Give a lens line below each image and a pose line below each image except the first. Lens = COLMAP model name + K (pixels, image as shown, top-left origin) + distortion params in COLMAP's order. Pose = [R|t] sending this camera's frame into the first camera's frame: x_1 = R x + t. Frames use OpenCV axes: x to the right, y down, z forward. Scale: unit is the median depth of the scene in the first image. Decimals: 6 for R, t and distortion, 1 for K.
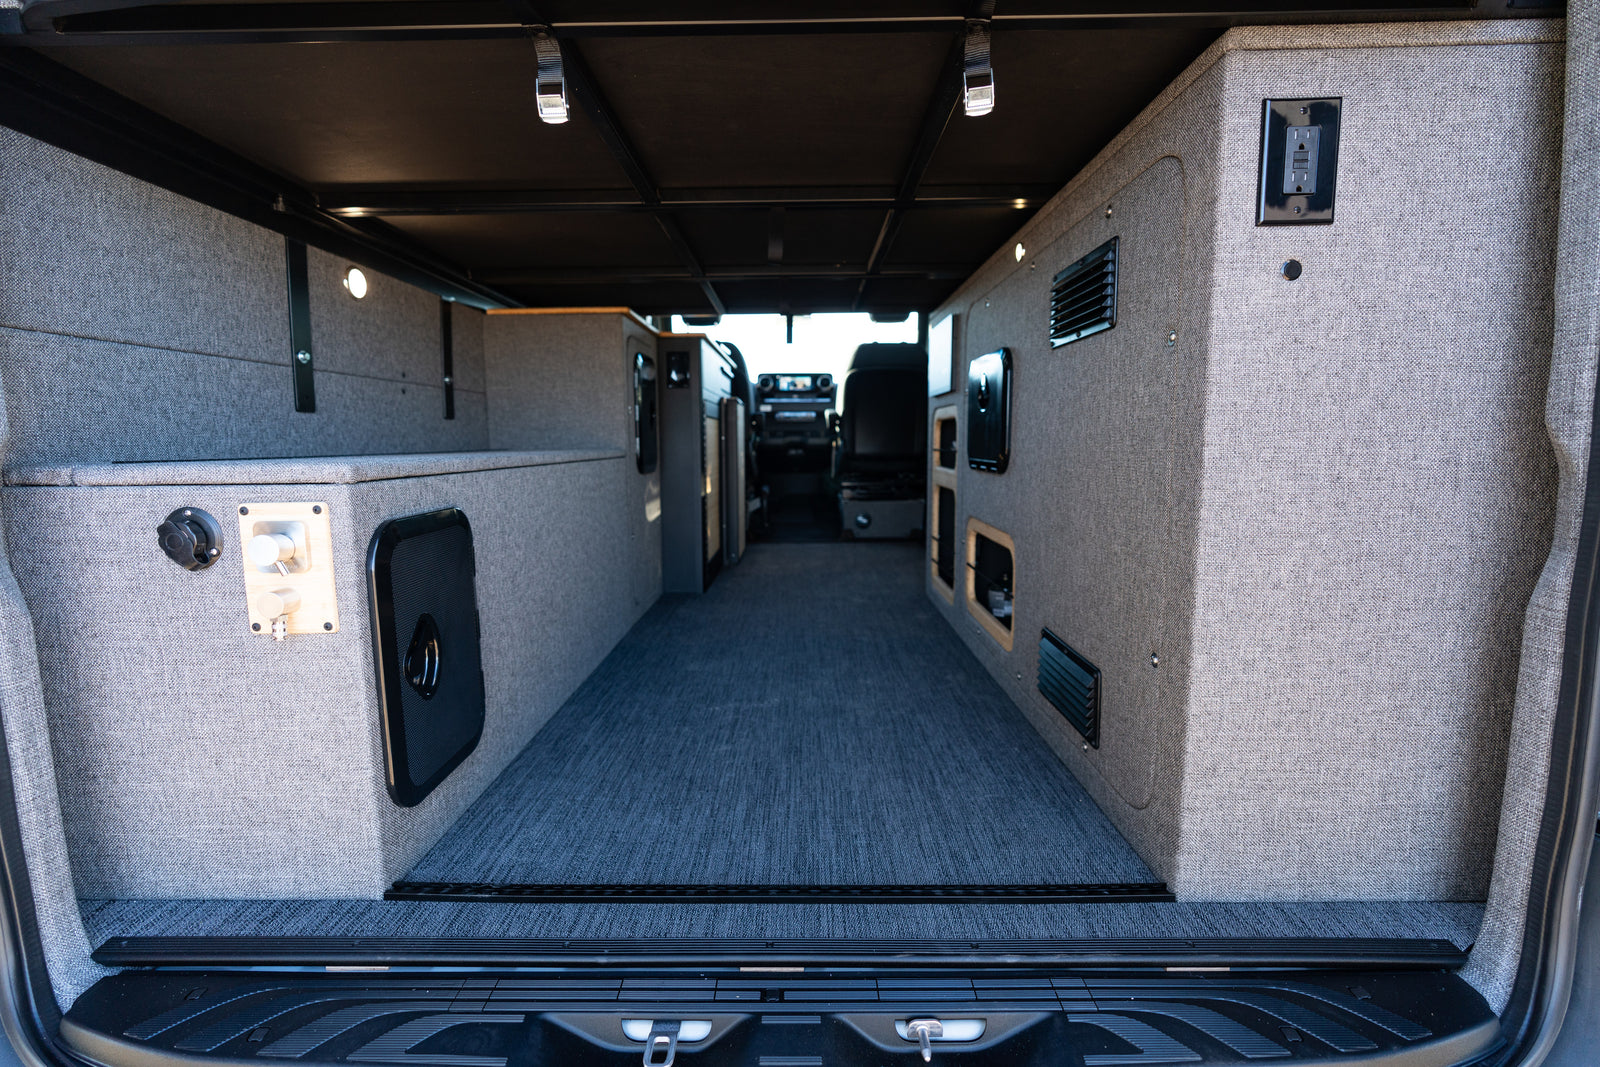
lens RADIAL K [[742.0, 0, 796.3], [0, 742.0, 541.4], [0, 0, 1]] dist [-0.012159, 0.004862]
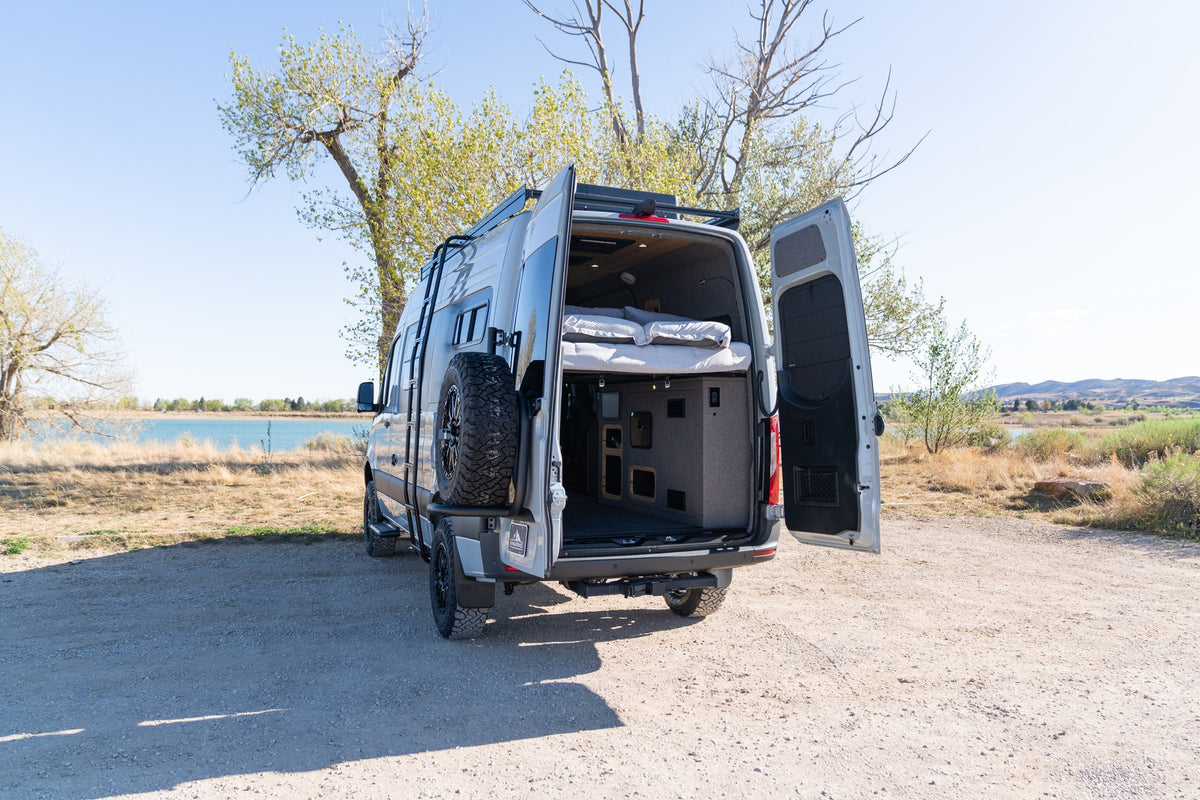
lens RADIAL K [[871.3, 0, 558.4], [0, 871.3, 401.9], [0, 0, 1]] dist [-0.001218, -0.000541]
pose [[0.940873, 0.019652, 0.338190, -1.523624], [0.032938, 0.988279, -0.149064, 0.287293], [-0.337155, 0.151389, 0.929197, -2.695565]]
